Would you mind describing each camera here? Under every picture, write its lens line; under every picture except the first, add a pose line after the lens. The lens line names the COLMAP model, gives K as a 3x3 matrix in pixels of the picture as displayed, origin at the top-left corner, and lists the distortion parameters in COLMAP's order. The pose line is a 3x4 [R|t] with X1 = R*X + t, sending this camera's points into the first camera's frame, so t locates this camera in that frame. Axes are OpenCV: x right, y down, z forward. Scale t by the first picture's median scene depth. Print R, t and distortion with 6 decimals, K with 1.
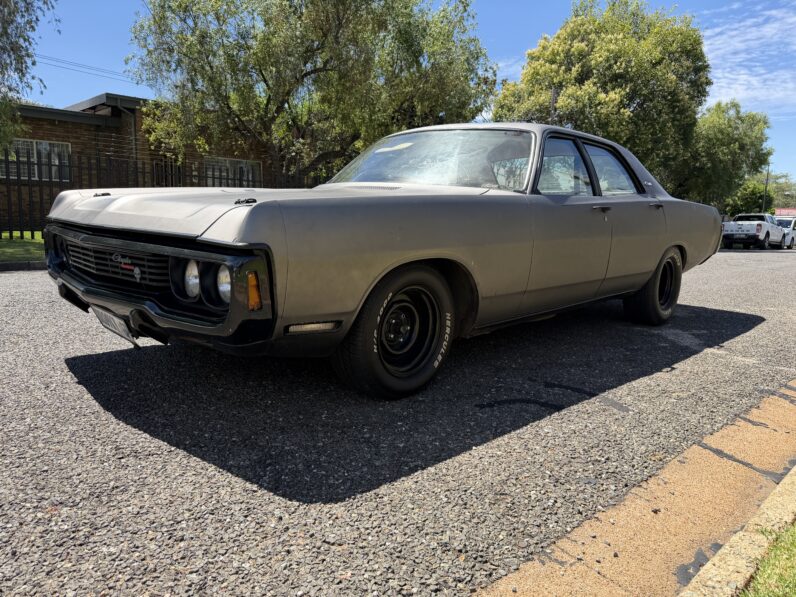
lens RADIAL K [[616.4, 0, 396.6], [0, 616.4, 302.4], [0, 0, 1]] dist [0.001618, -0.016074]
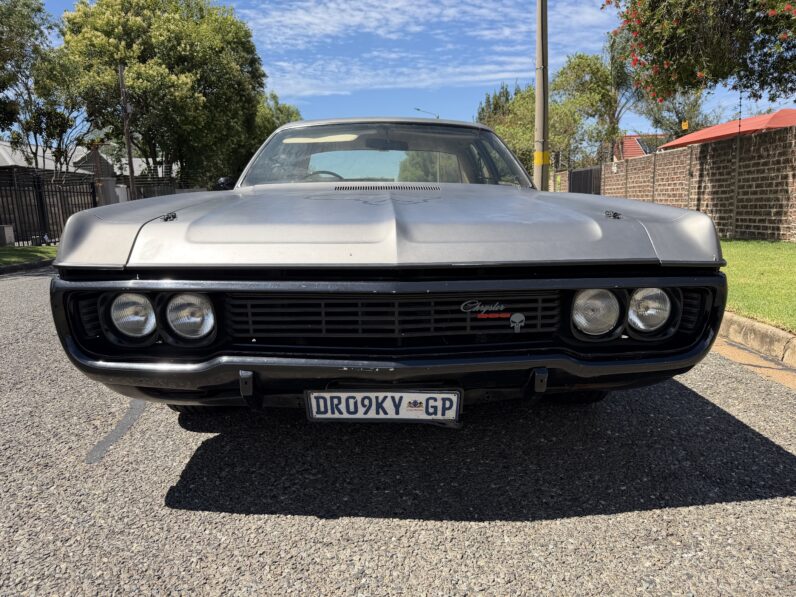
lens RADIAL K [[616.4, 0, 396.6], [0, 616.4, 302.4], [0, 0, 1]] dist [0.001618, -0.016074]
pose [[0.670164, -0.165086, 0.723621, -0.184047], [0.144481, 0.985316, 0.090982, -0.027616], [-0.728015, 0.043577, 0.684175, 0.105092]]
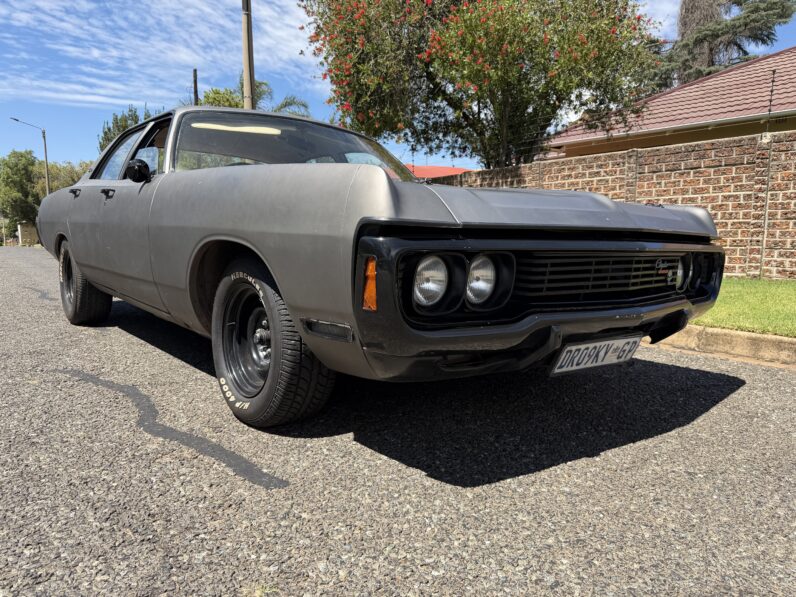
lens RADIAL K [[616.4, 0, 396.6], [0, 616.4, 302.4], [0, 0, 1]] dist [0.001618, -0.016074]
pose [[0.023351, -0.131926, 0.990985, -0.248542], [0.132475, 0.982922, 0.127731, -0.033482], [-0.990911, 0.128298, 0.040429, 0.244048]]
